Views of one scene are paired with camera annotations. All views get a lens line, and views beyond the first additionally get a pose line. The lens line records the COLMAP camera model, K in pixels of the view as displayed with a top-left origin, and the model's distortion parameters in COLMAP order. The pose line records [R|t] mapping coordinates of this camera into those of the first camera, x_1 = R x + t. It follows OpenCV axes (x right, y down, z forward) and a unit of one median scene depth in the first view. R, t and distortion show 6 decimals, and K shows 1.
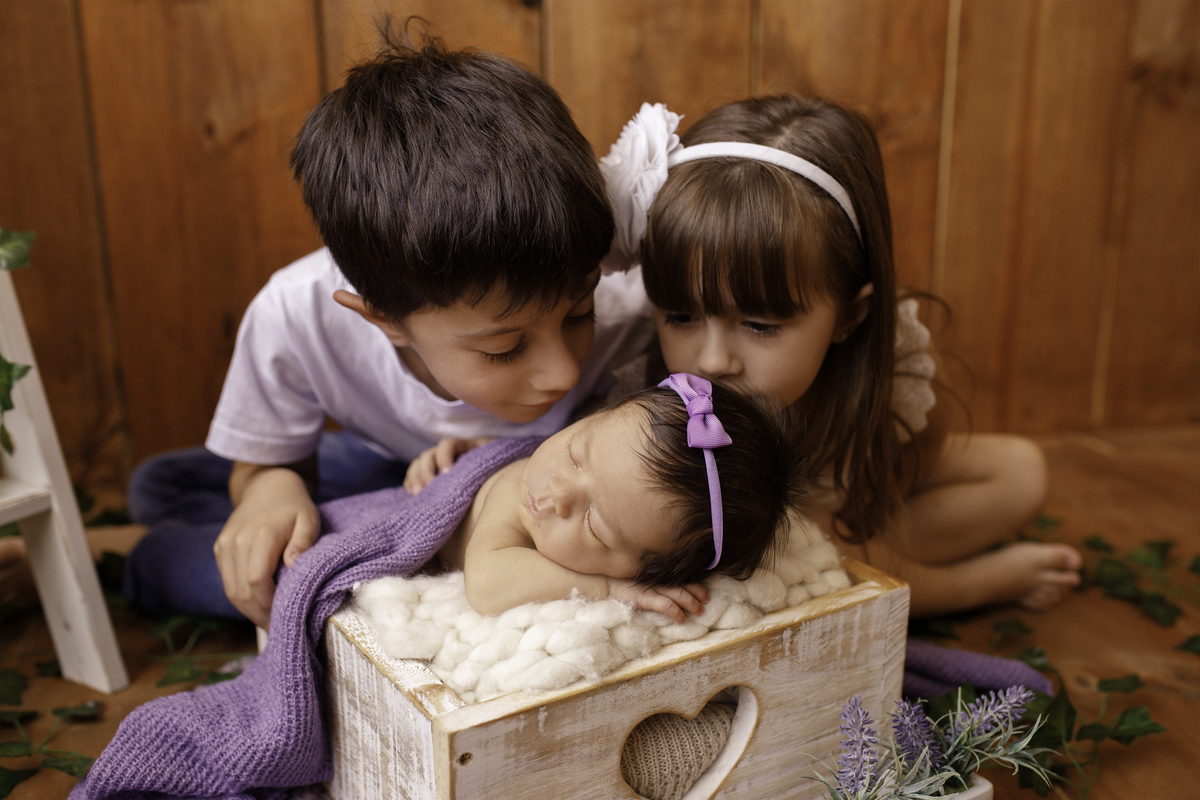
lens RADIAL K [[1915.5, 0, 728.8], [0, 1915.5, 406.4], [0, 0, 1]] dist [0.418519, -2.712106]
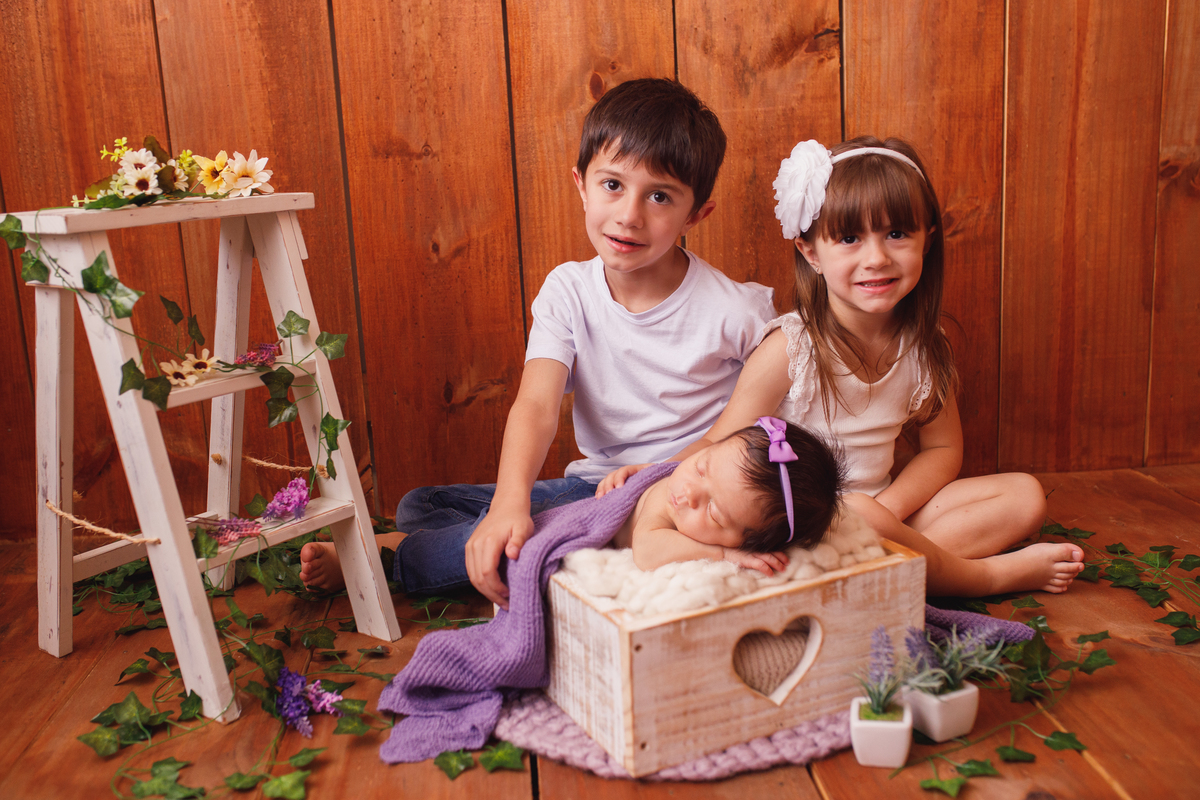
lens RADIAL K [[1937.2, 0, 600.0], [0, 1937.2, 400.0], [0, 0, 1]] dist [-0.020593, 0.005094]
pose [[0.990137, -0.018255, -0.138906, 0.058442], [0.013746, 0.999349, -0.033350, 0.019401], [0.139424, 0.031112, 0.989744, -0.574528]]
